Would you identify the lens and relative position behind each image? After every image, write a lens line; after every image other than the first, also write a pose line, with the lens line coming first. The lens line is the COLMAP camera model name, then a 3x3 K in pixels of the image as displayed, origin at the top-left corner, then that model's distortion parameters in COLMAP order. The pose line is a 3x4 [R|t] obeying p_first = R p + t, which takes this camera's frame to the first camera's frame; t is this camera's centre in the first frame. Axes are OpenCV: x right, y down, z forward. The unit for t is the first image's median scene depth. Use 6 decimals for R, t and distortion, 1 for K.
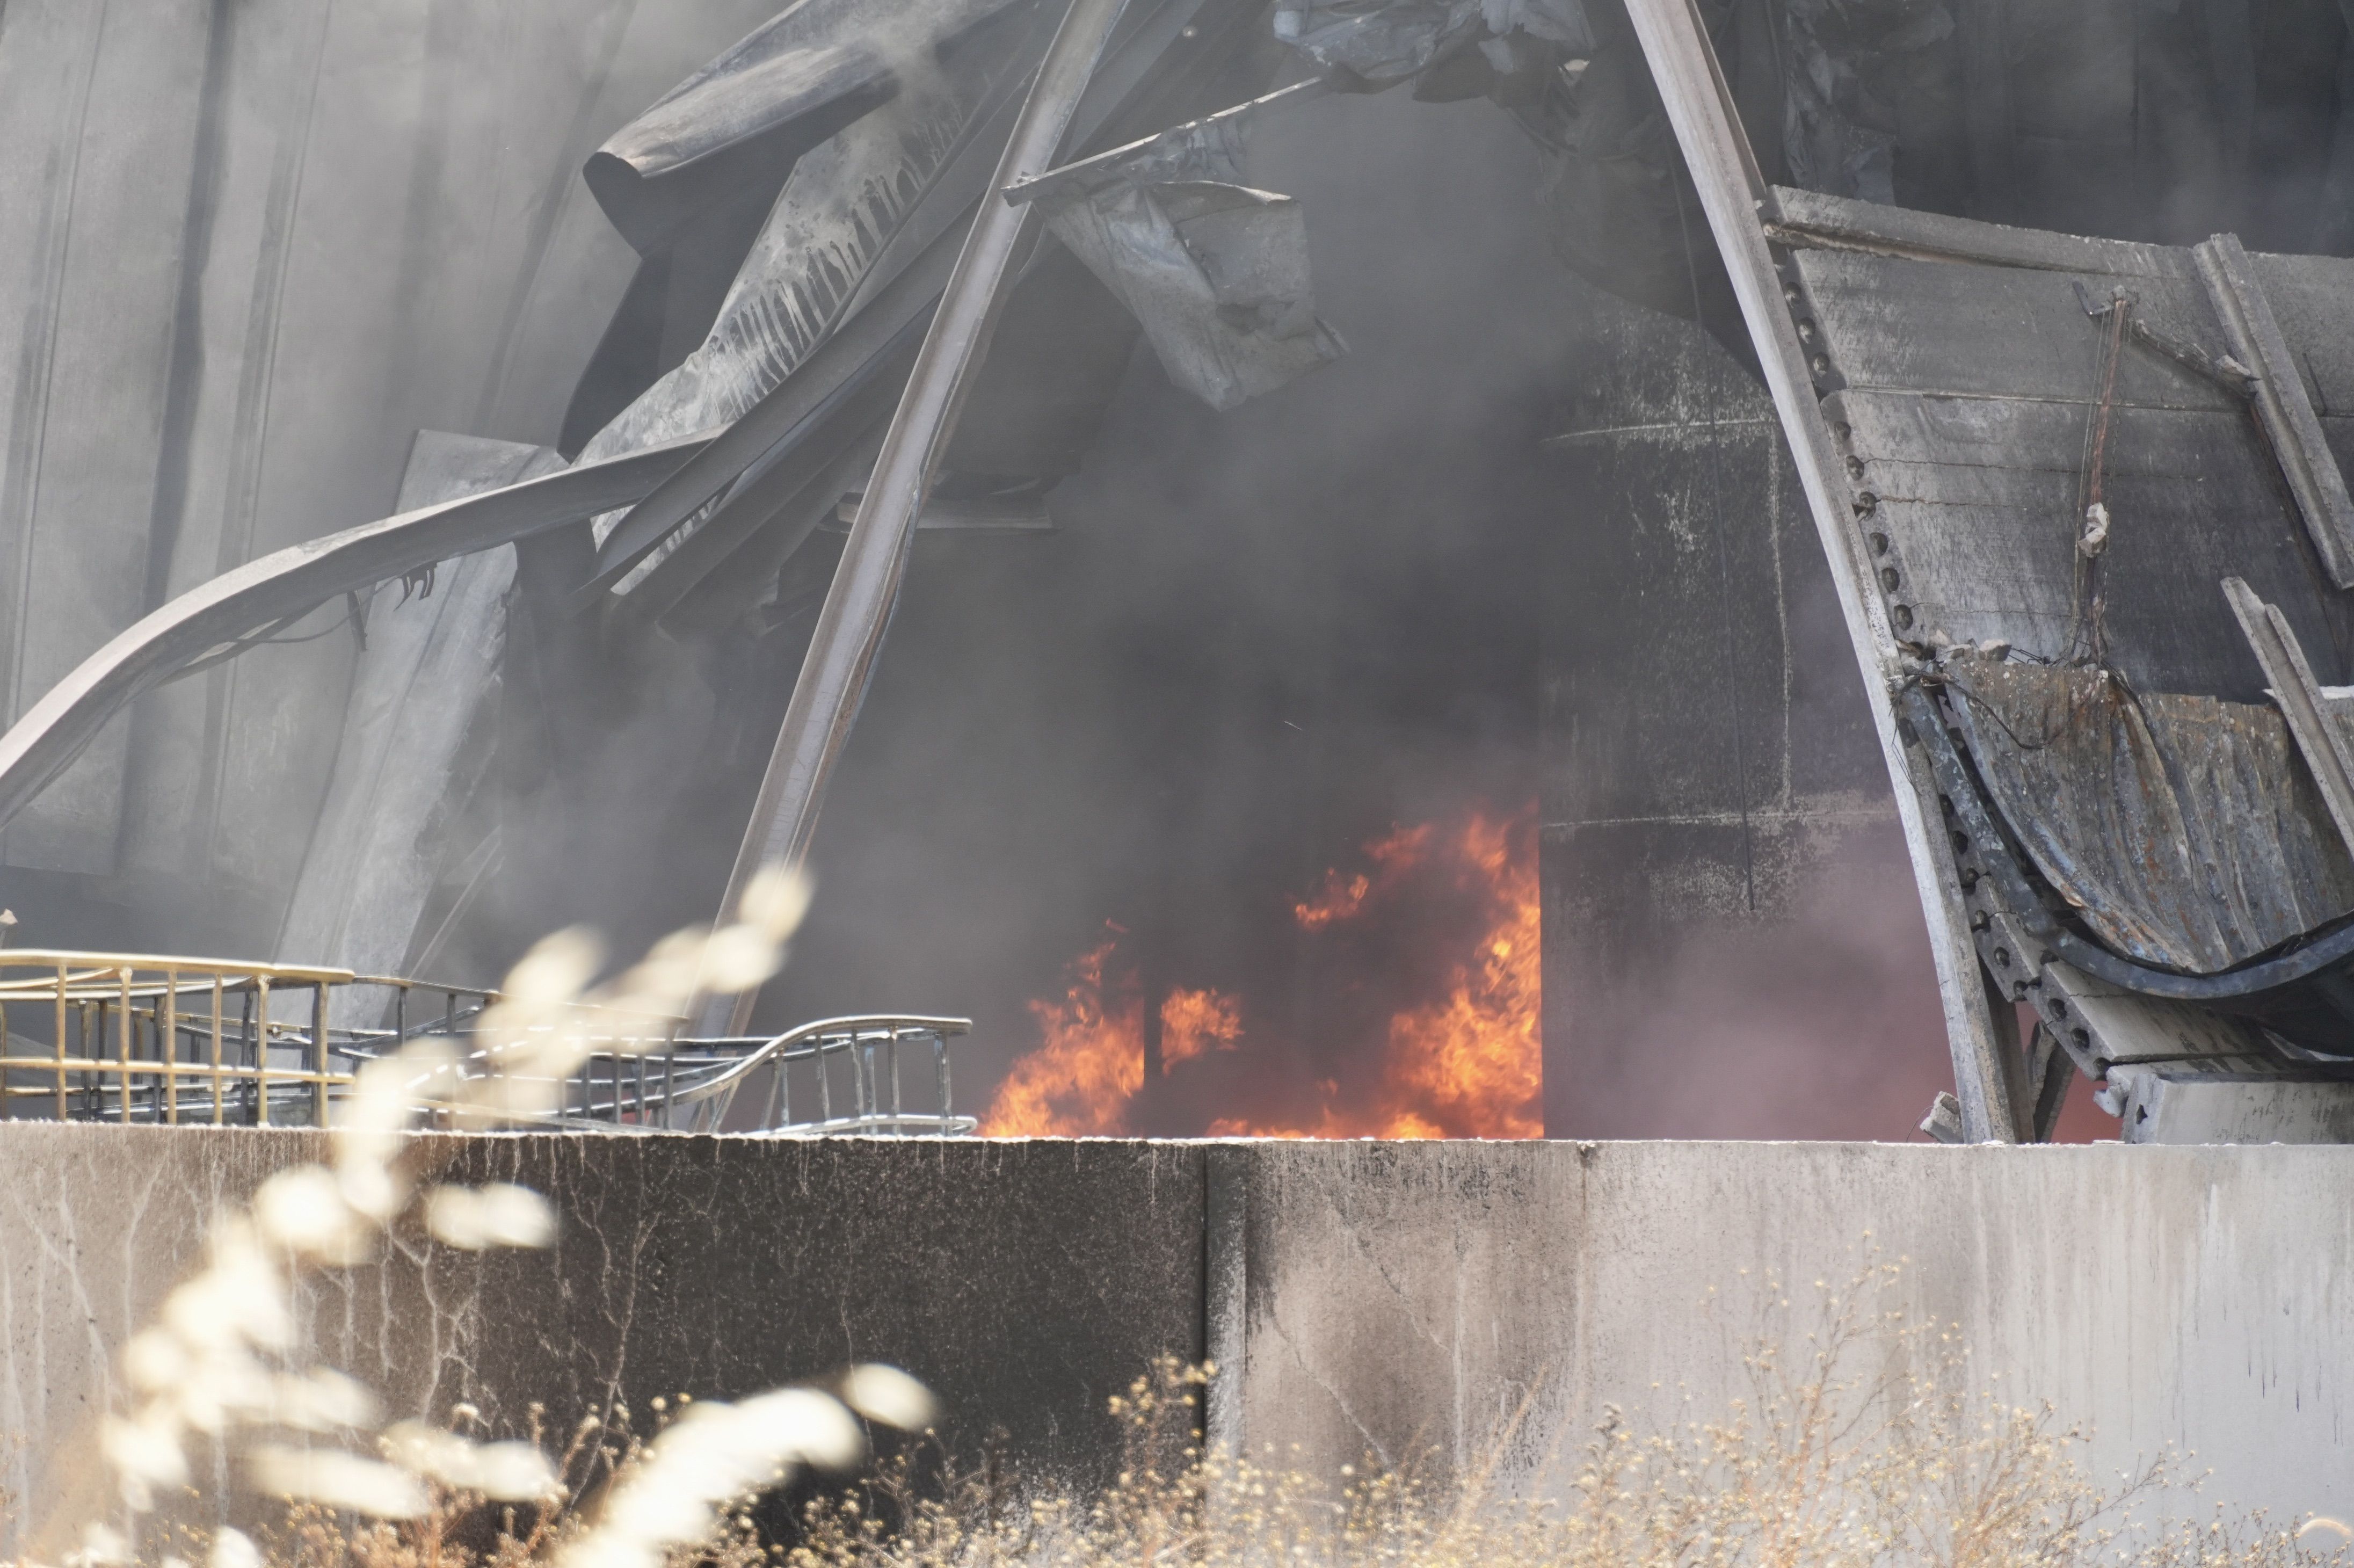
lens RADIAL K [[8925.5, 0, 1177.0], [0, 8925.5, 784.0], [0, 0, 1]] dist [-0.011305, 0.526448]
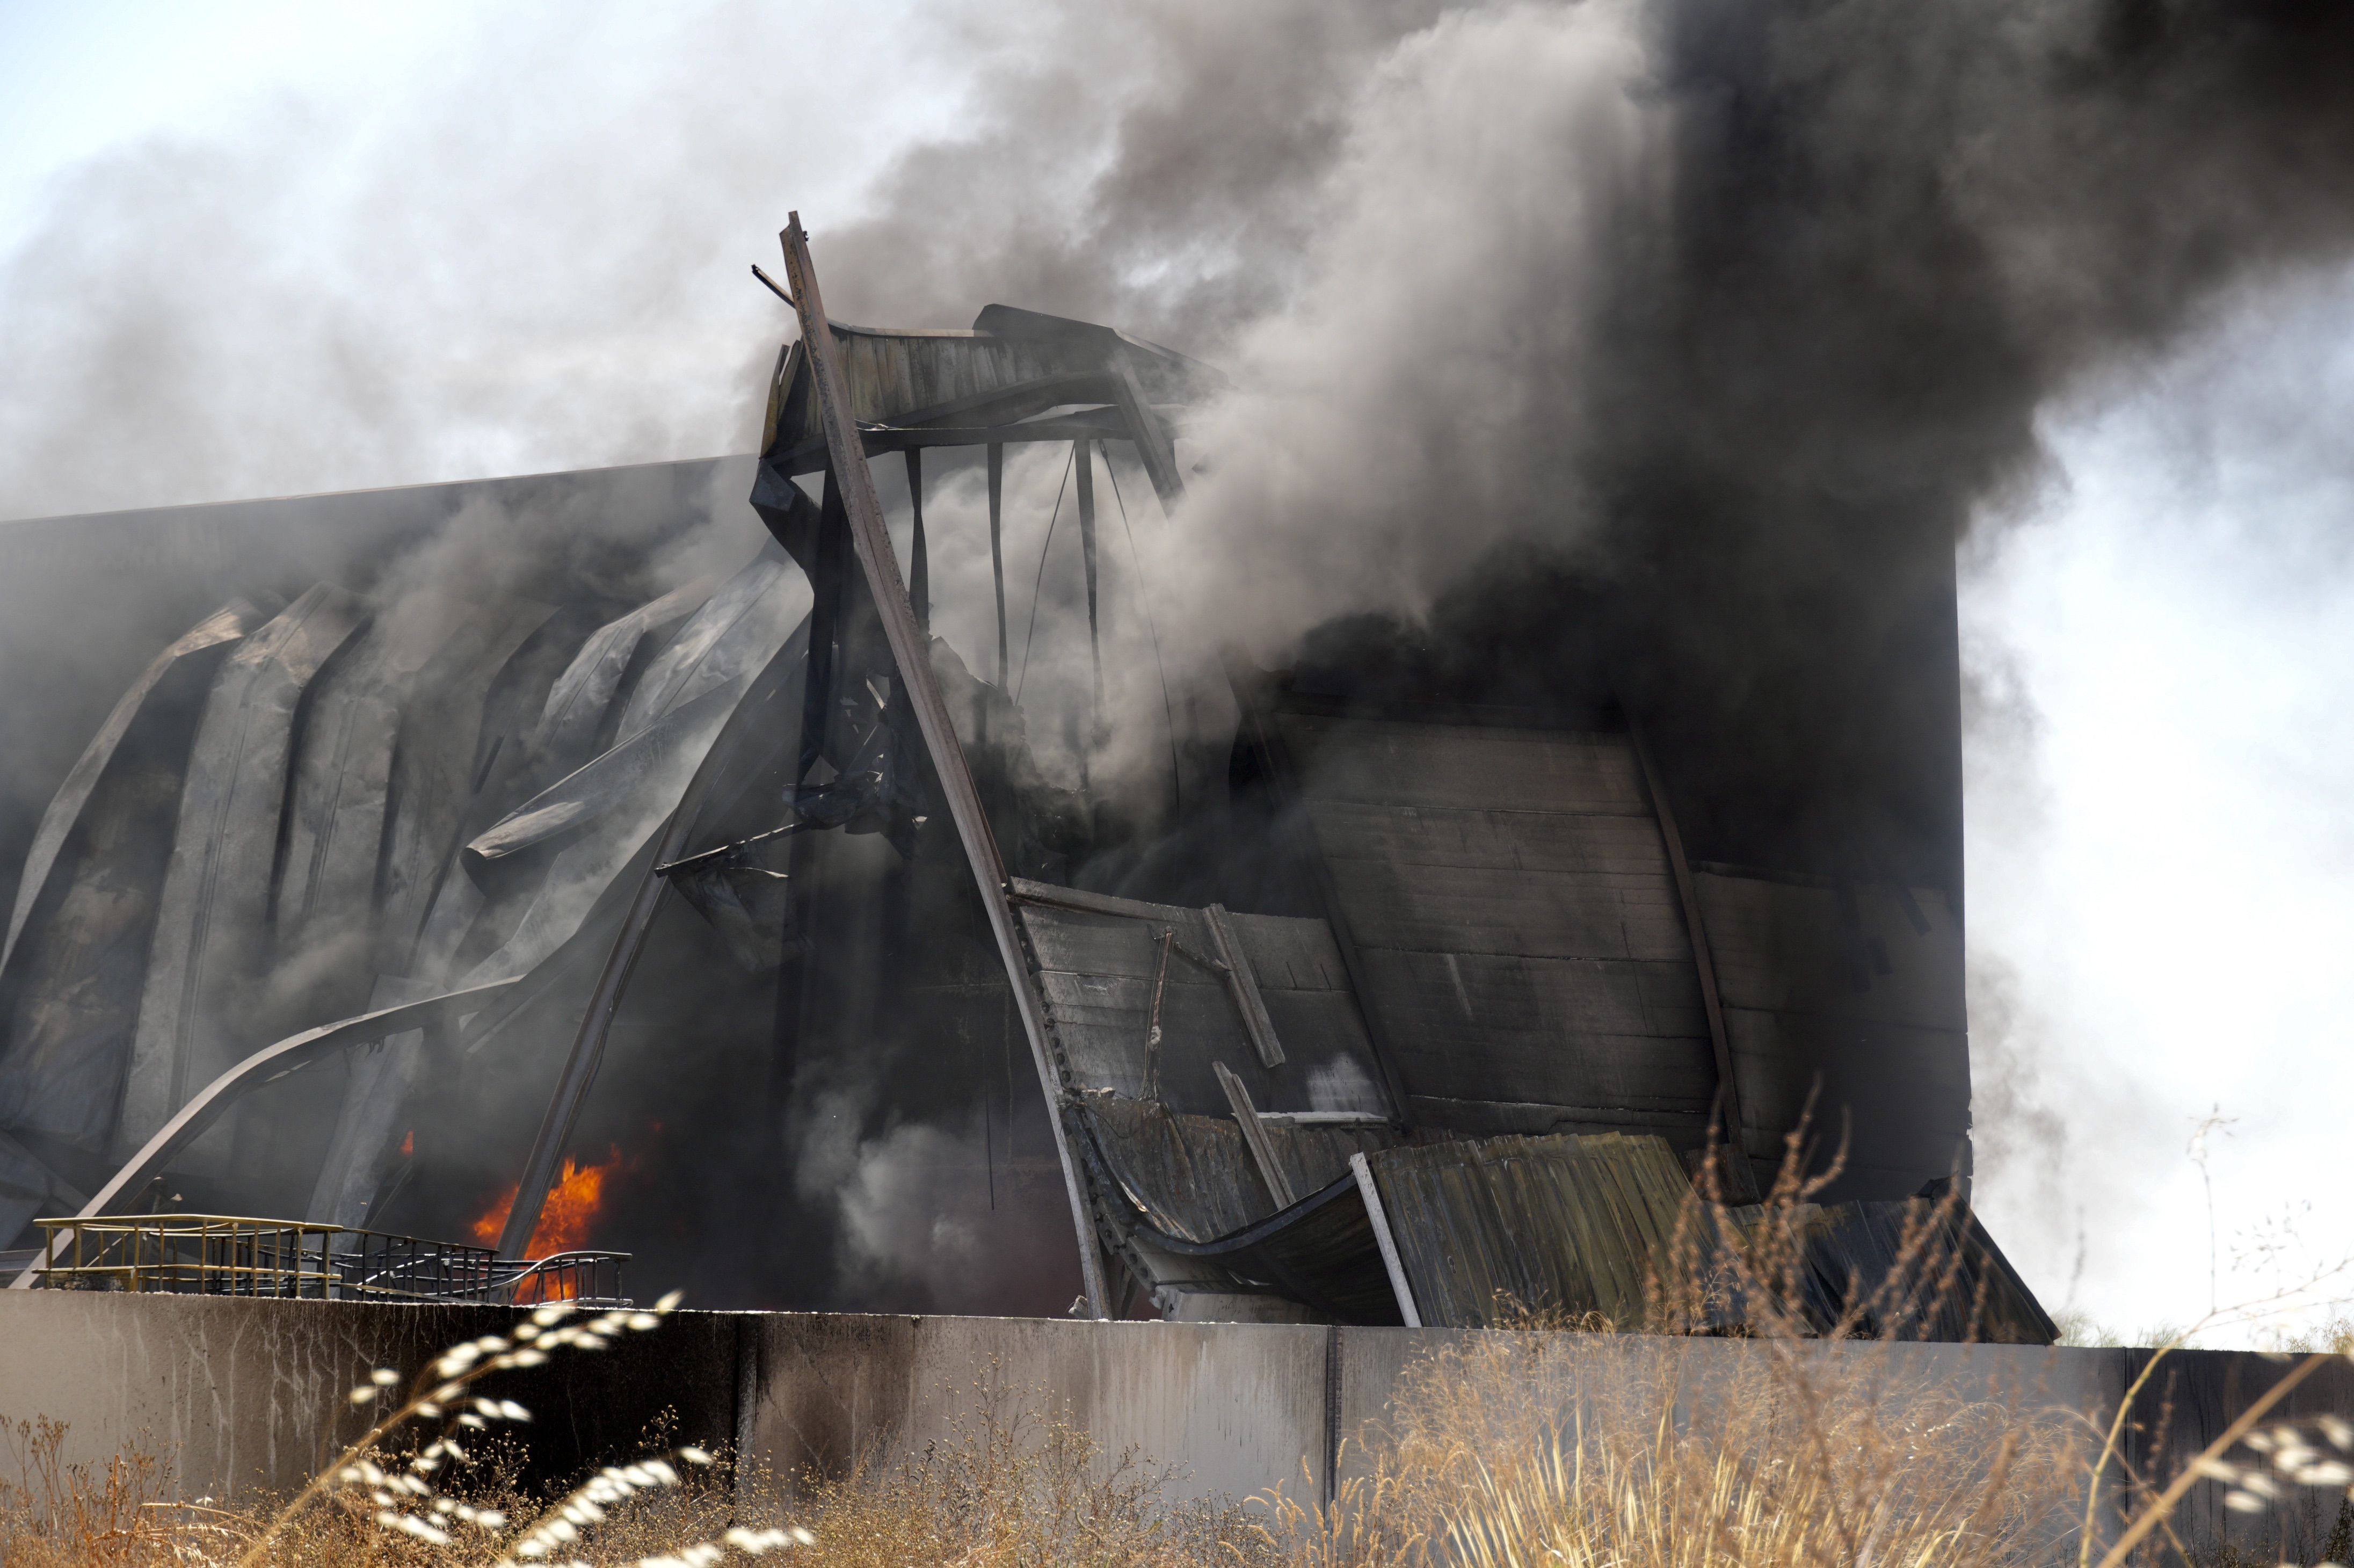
lens RADIAL K [[8925.5, 0, 1177.0], [0, 8925.5, 784.0], [0, 0, 1]] dist [-0.011305, 0.526448]
pose [[0.994818, 0.024815, 0.098598, -0.107305], [-0.017831, 0.997310, -0.071101, 0.064113], [-0.100097, 0.068974, 0.992584, -1.159129]]
